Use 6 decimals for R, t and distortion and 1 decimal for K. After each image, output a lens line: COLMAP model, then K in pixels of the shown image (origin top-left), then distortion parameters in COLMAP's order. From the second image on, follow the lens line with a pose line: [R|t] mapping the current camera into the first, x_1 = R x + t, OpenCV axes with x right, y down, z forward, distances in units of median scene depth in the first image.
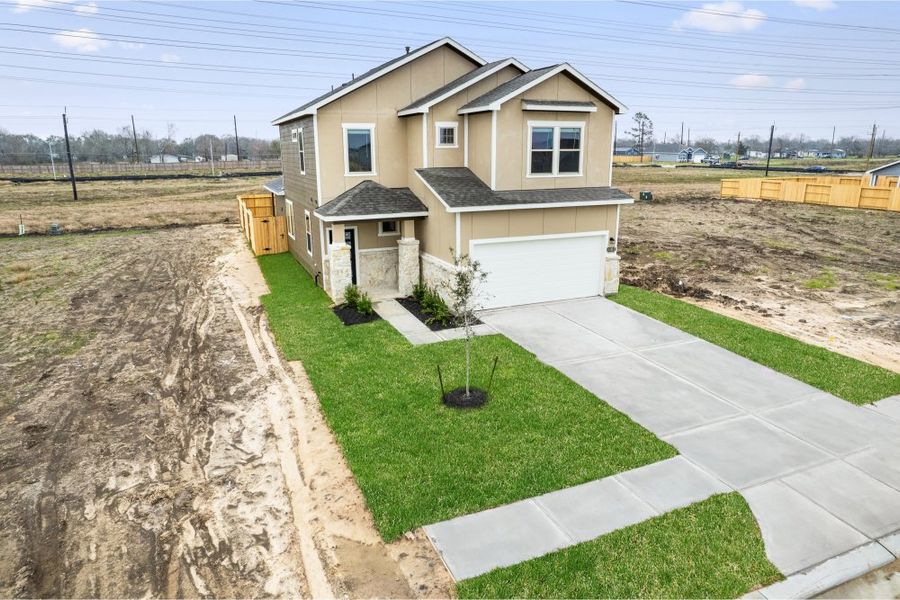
lens RADIAL K [[576.3, 0, 459.4], [0, 576.3, 293.0], [0, 0, 1]] dist [-0.033605, 0.015146]
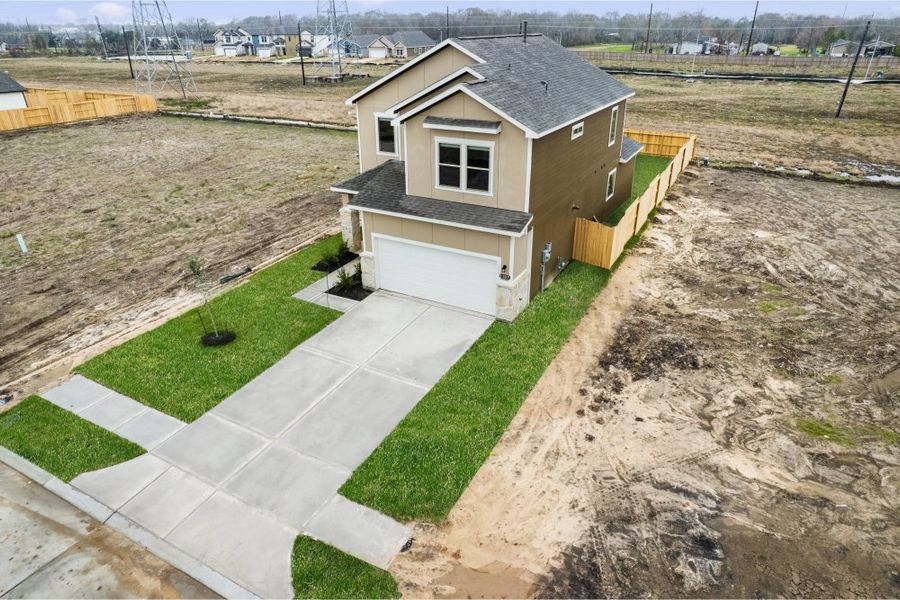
lens RADIAL K [[576.3, 0, 451.8], [0, 576.3, 298.8], [0, 0, 1]] dist [-0.033605, 0.015146]
pose [[0.608088, 0.348685, -0.713196, 0.952934], [-0.190394, 0.936215, 0.295385, -0.323430], [0.770701, -0.043832, 0.635688, 0.324833]]
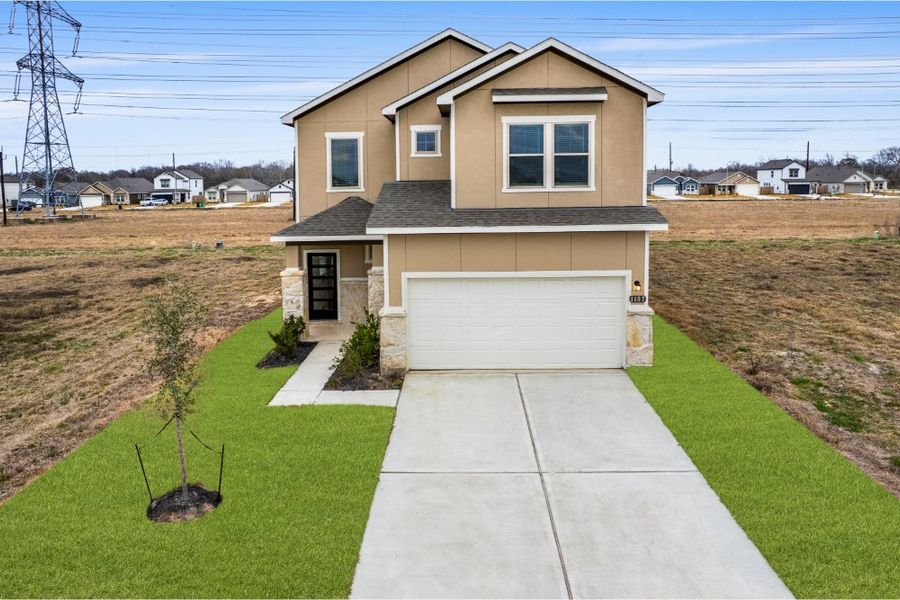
lens RADIAL K [[599.7, 0, 463.6], [0, 599.7, 219.5], [0, 0, 1]] dist [-0.037319, 0.020128]
pose [[0.909149, 0.017353, -0.416108, 0.381796], [-0.091644, 0.982977, -0.159238, -0.038797], [0.406262, 0.182905, 0.895264, 0.294940]]
